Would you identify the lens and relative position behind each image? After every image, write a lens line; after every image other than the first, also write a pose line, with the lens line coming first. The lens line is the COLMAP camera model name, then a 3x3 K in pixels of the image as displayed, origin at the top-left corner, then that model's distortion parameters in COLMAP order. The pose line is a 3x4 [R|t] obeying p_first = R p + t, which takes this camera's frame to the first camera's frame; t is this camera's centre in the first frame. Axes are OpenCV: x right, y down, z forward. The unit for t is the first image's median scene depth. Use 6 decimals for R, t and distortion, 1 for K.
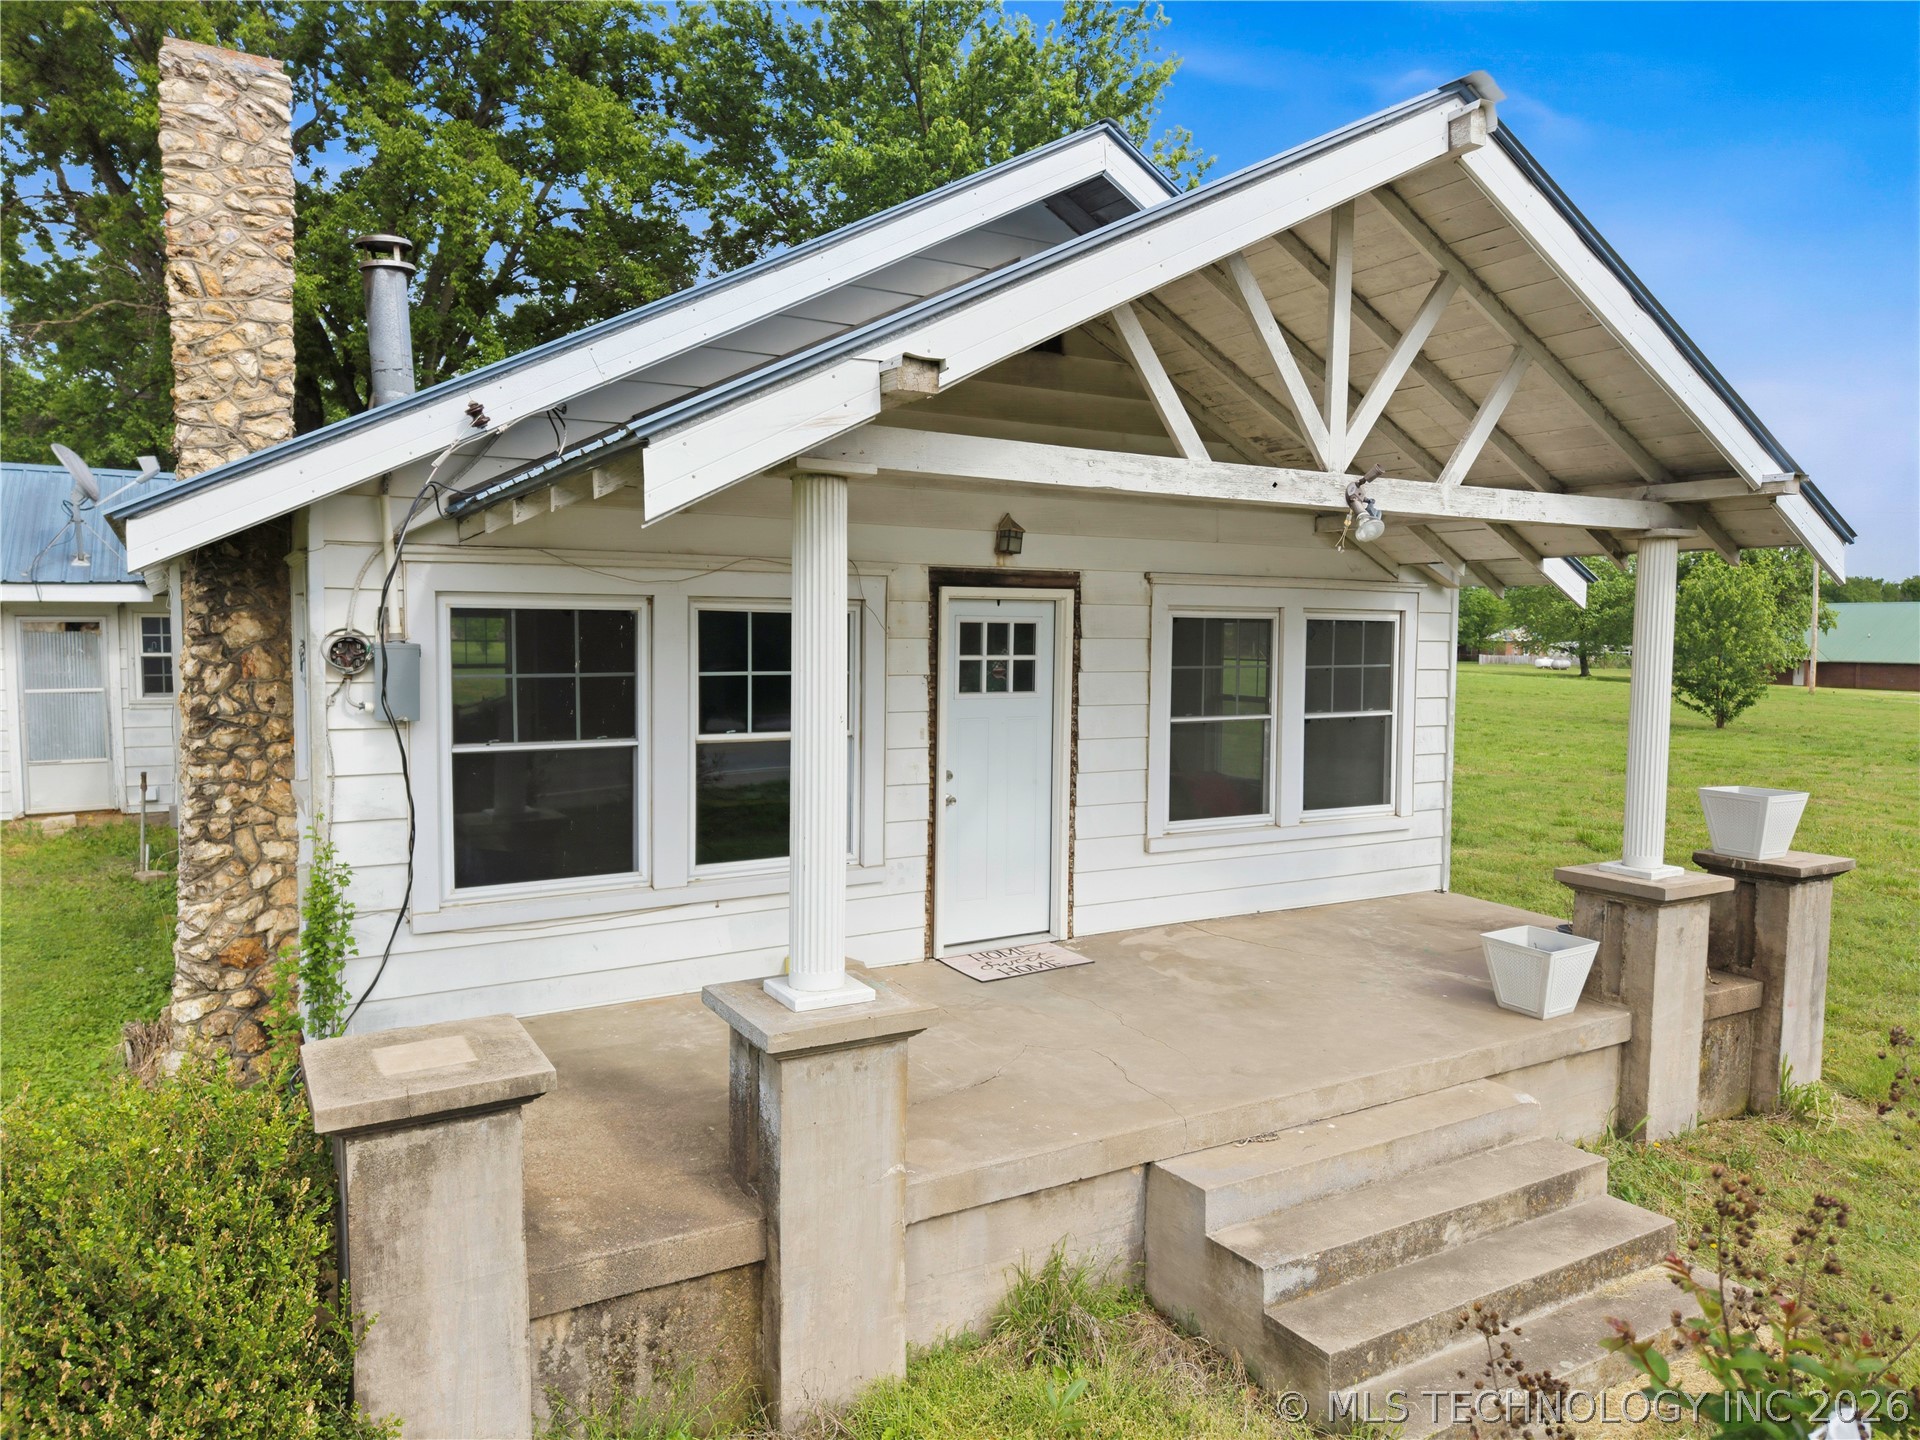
lens RADIAL K [[1261.0, 0, 960.0], [0, 1261.0, 720.0], [0, 0, 1]] dist [0.001916, -0.003019]
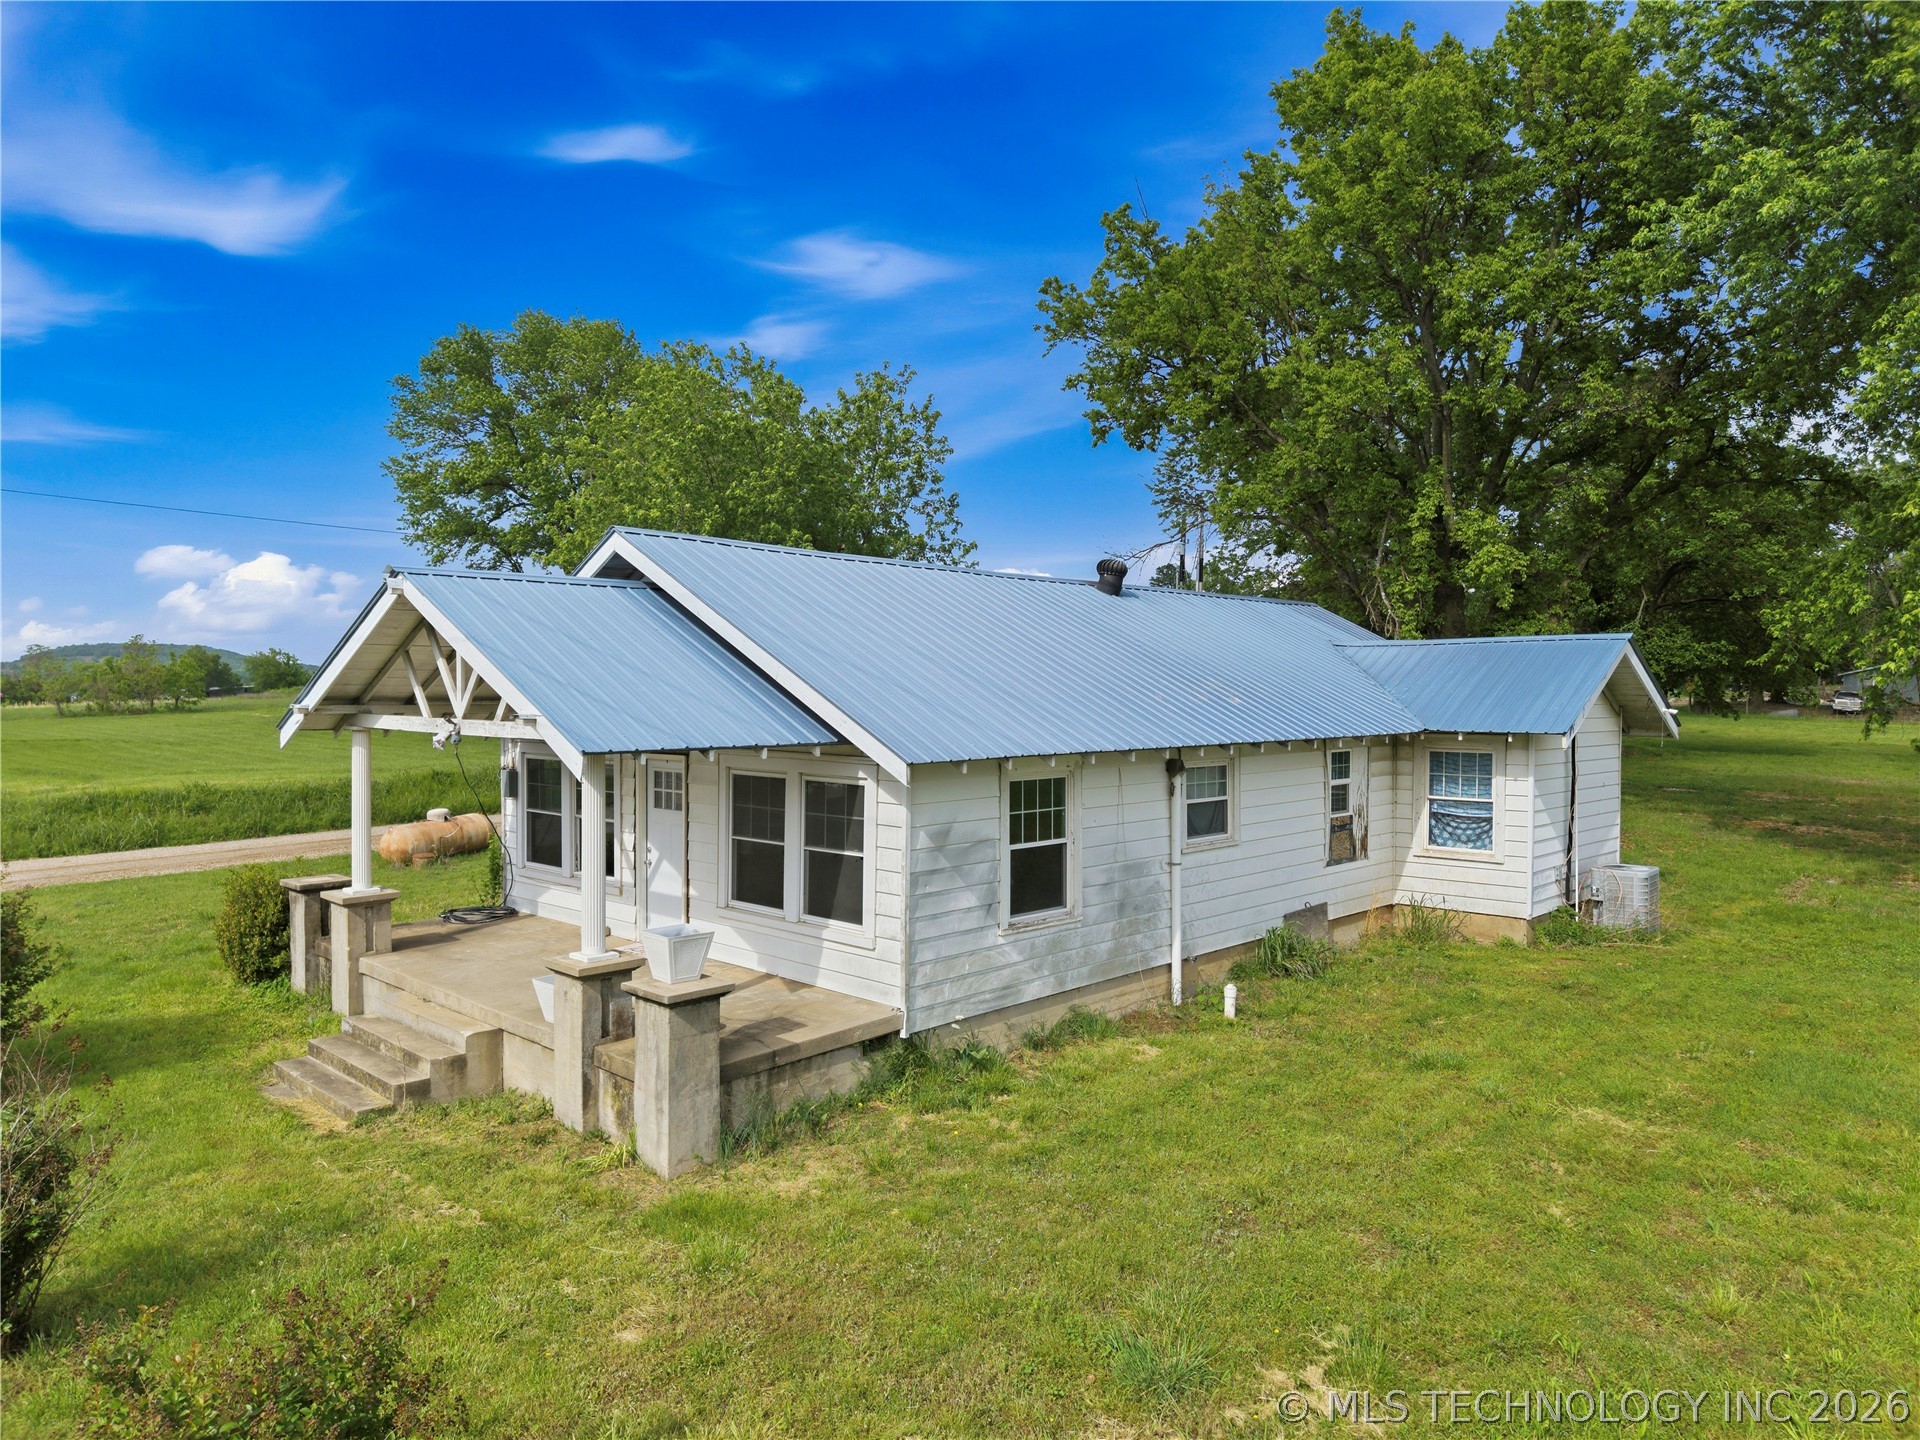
lens RADIAL K [[1296.3, 0, 960.0], [0, 1296.3, 720.0], [0, 0, 1]] dist [0.017314, -0.007049]
pose [[0.270521, 0.017204, -0.962560, 2.044850], [-0.070499, 0.997510, -0.001985, -0.184750], [0.960129, 0.068396, 0.271060, 0.909227]]
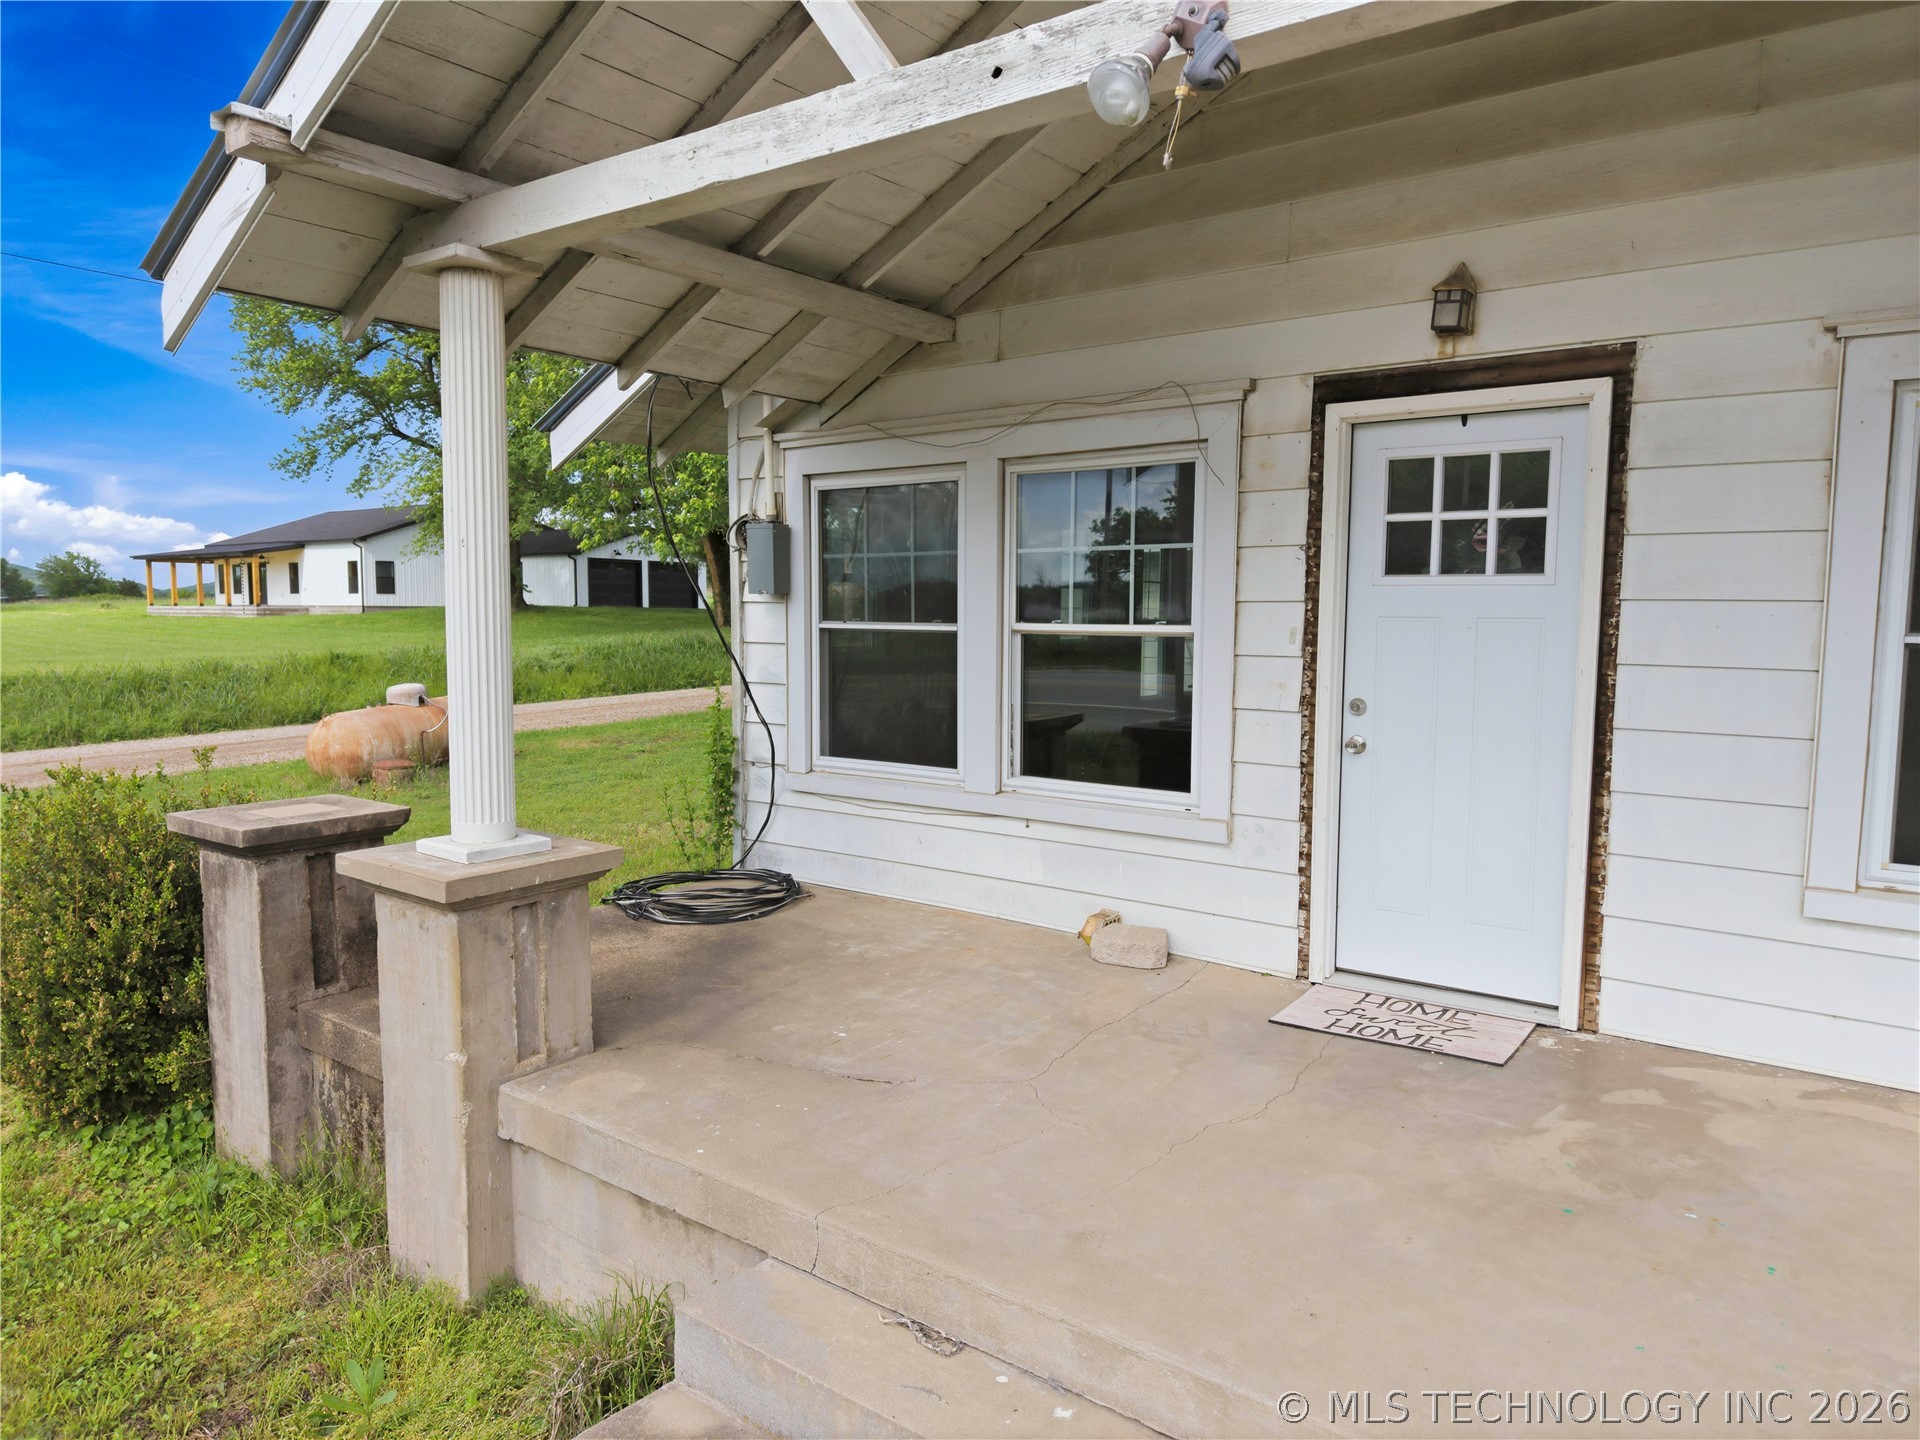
lens RADIAL K [[1296.3, 0, 960.0], [0, 1296.3, 720.0], [0, 0, 1]] dist [0.017314, -0.007049]
pose [[0.375546, 0.074673, -0.923791, 0.524133], [-0.067648, 0.996299, 0.053033, 0.030633], [0.924332, 0.042576, 0.379207, 0.568633]]
